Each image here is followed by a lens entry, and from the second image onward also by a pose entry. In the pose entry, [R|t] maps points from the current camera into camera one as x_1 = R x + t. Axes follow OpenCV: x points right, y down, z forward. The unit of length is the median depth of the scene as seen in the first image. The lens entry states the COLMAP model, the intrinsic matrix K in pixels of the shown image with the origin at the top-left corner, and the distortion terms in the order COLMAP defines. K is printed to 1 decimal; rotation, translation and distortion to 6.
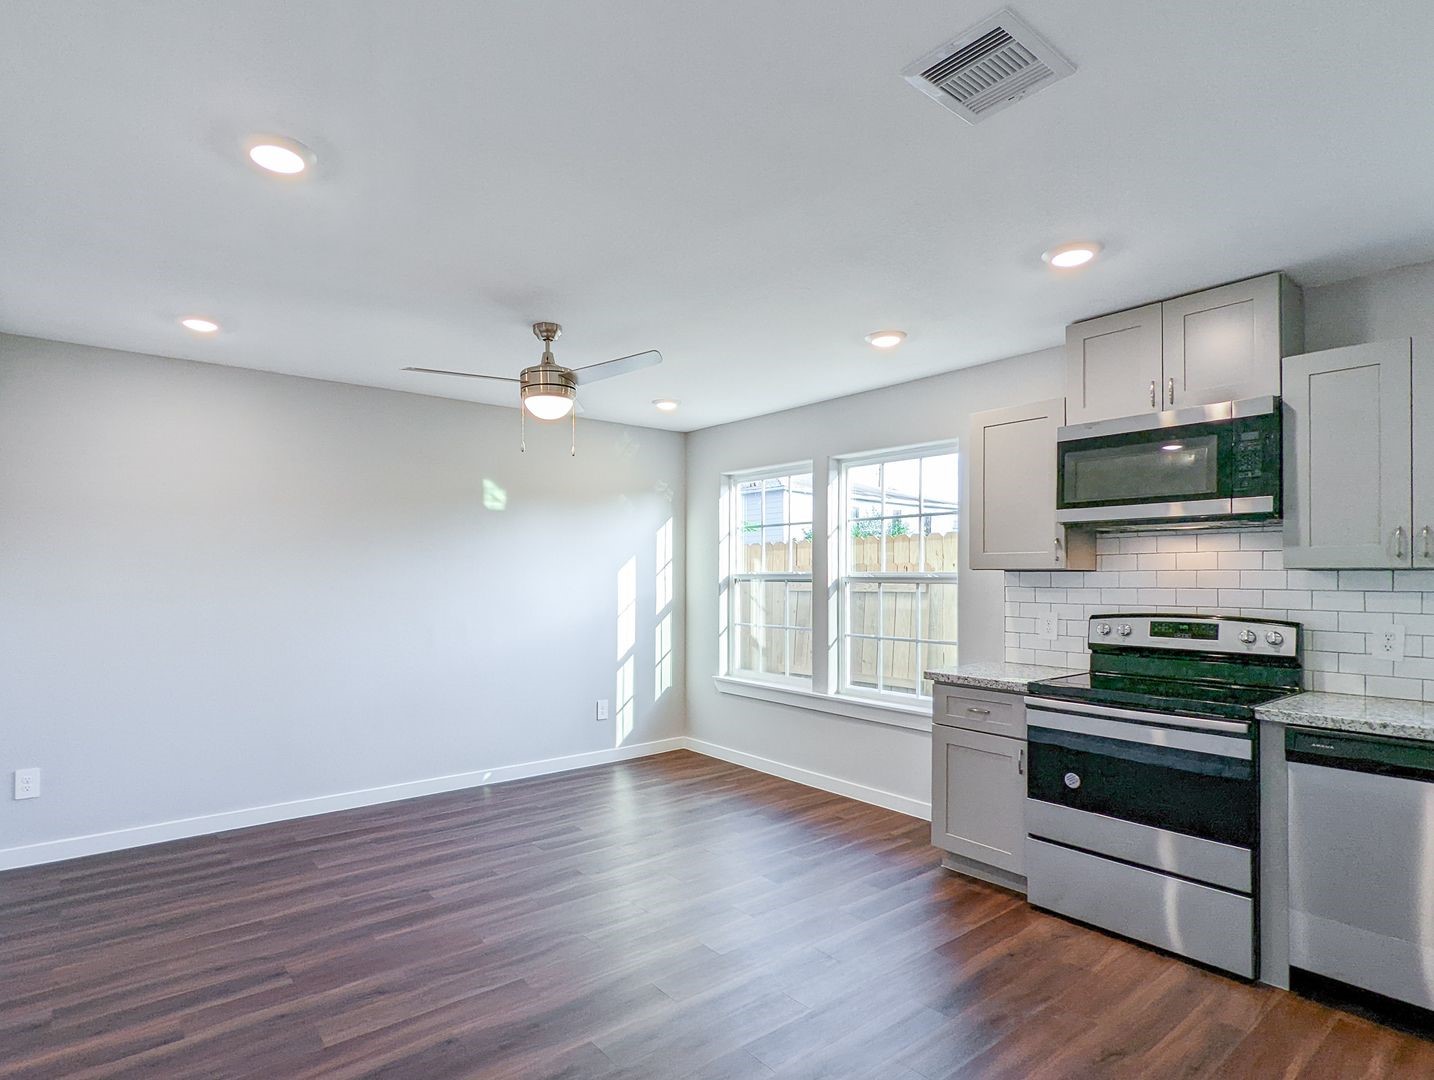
lens RADIAL K [[754.0, 0, 669.1], [0, 754.0, 569.4], [0, 0, 1]] dist [0.002062, -0.000861]
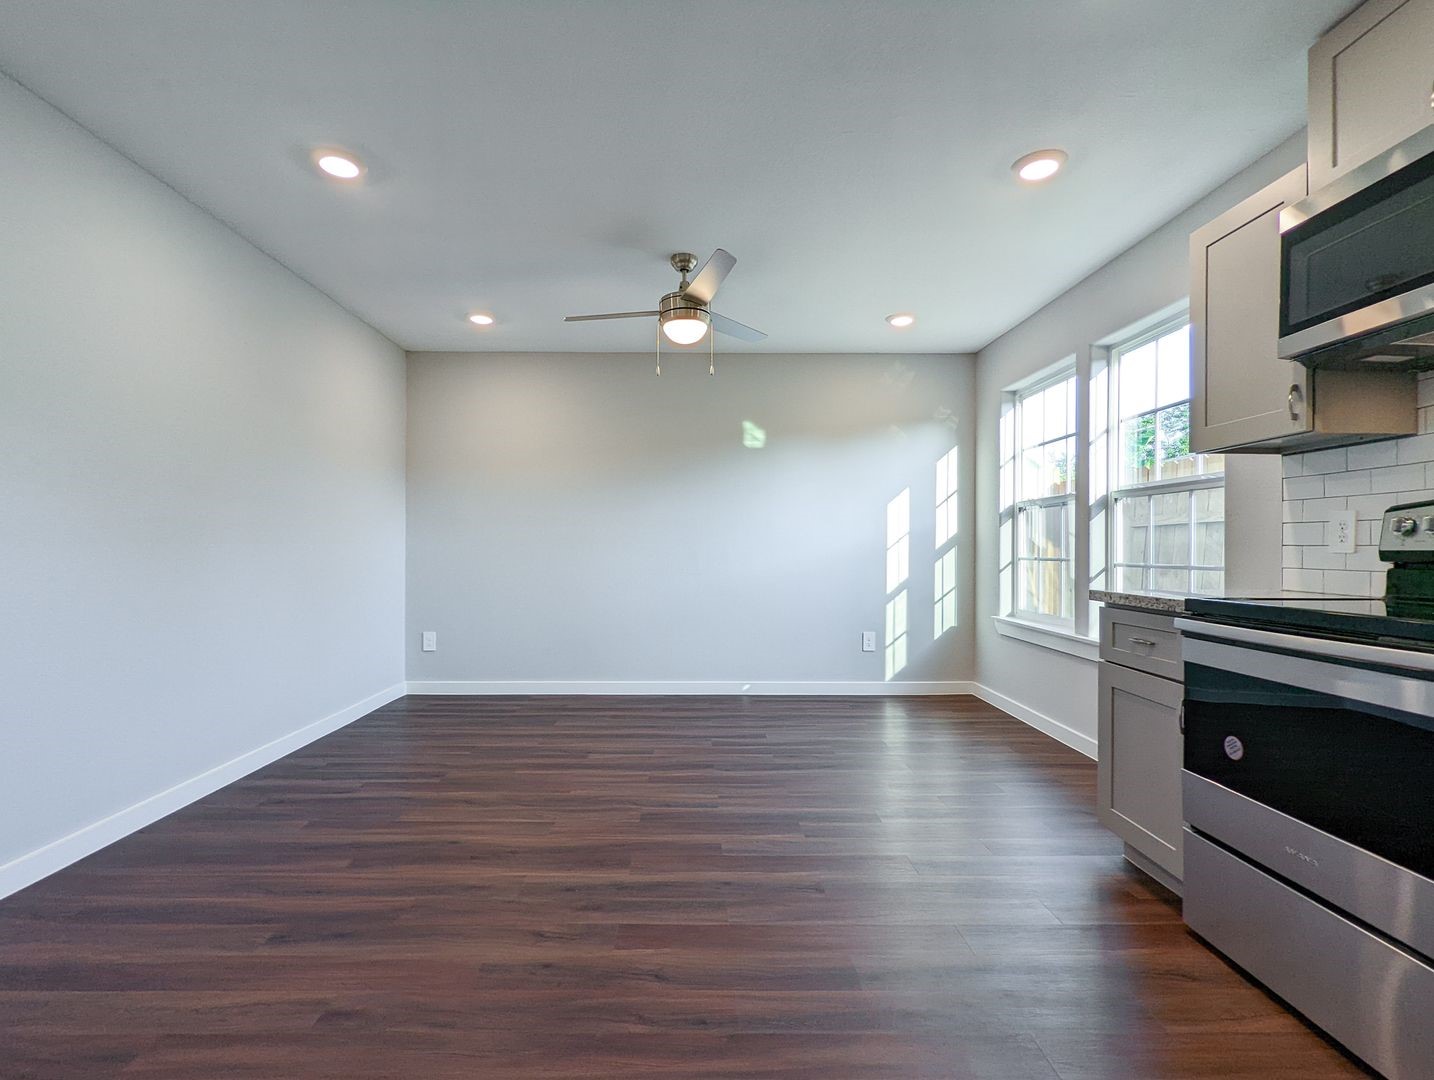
lens RADIAL K [[680.8, 0, 705.9], [0, 680.8, 546.6], [0, 0, 1]] dist [-0.001226, -0.000626]
pose [[0.801278, -0.000570, -0.598291, 0.452372], [0.002748, 0.999993, 0.002728, 0.091820], [0.598285, -0.003830, 0.801274, 0.233543]]
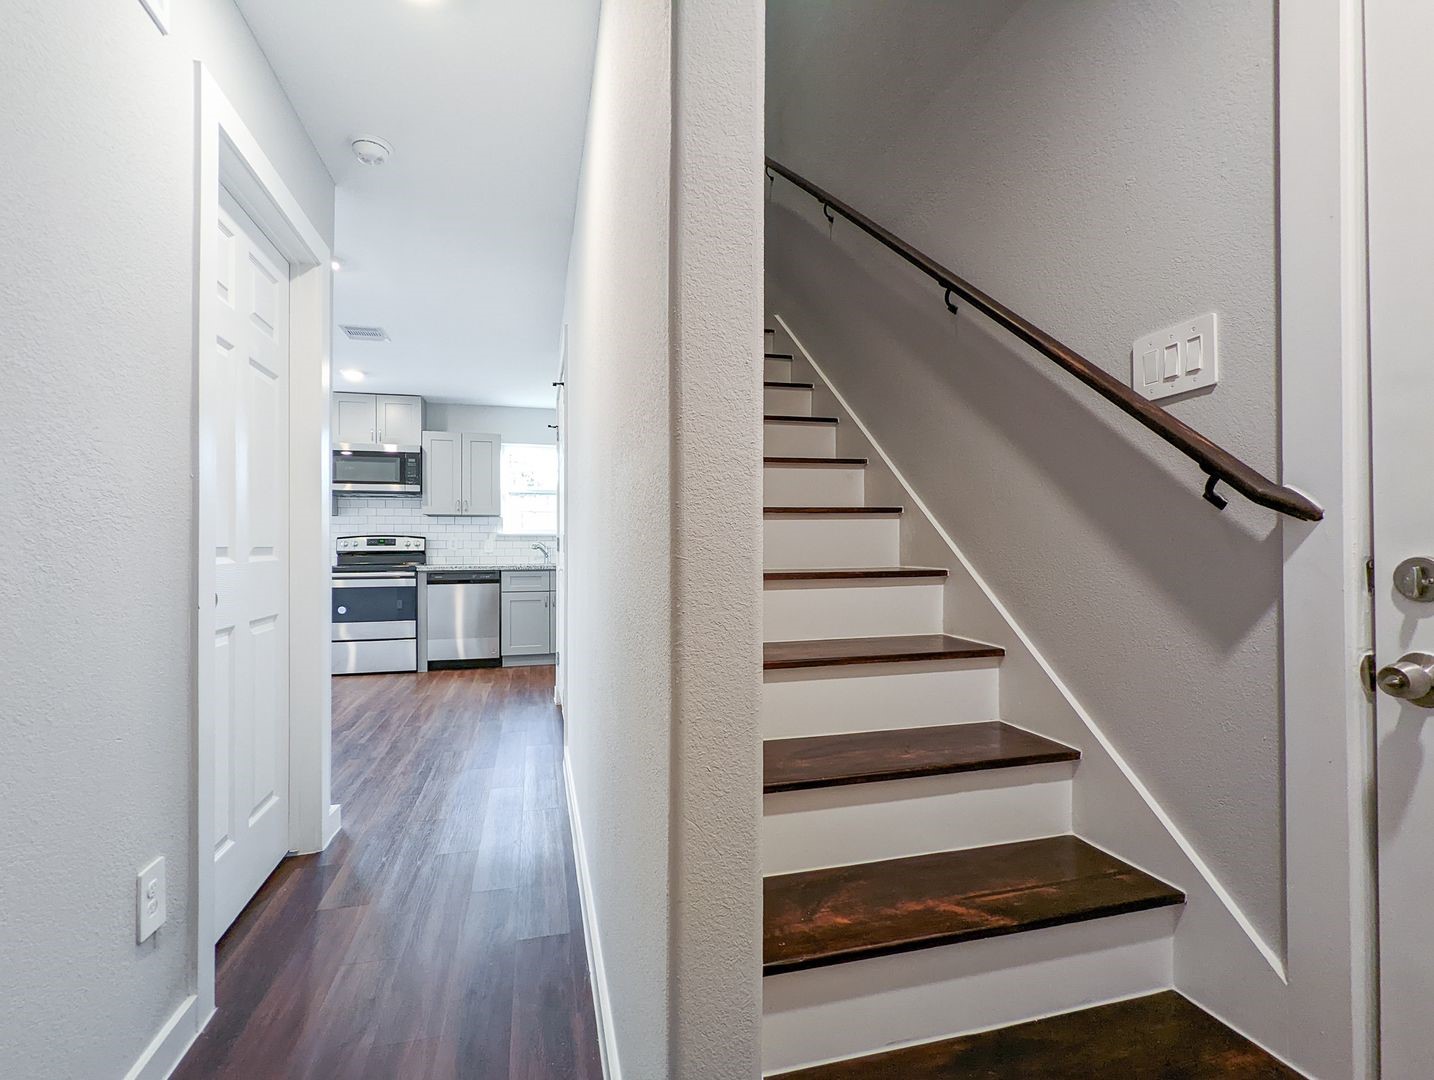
lens RADIAL K [[680.8, 0, 705.9], [0, 680.8, 546.6], [0, 0, 1]] dist [-0.001226, -0.000626]
pose [[0.389616, -0.000140, 0.920977, -0.729799], [-0.005036, 0.999985, 0.002283, 0.077676], [-0.920964, -0.005527, 0.389609, -0.608675]]
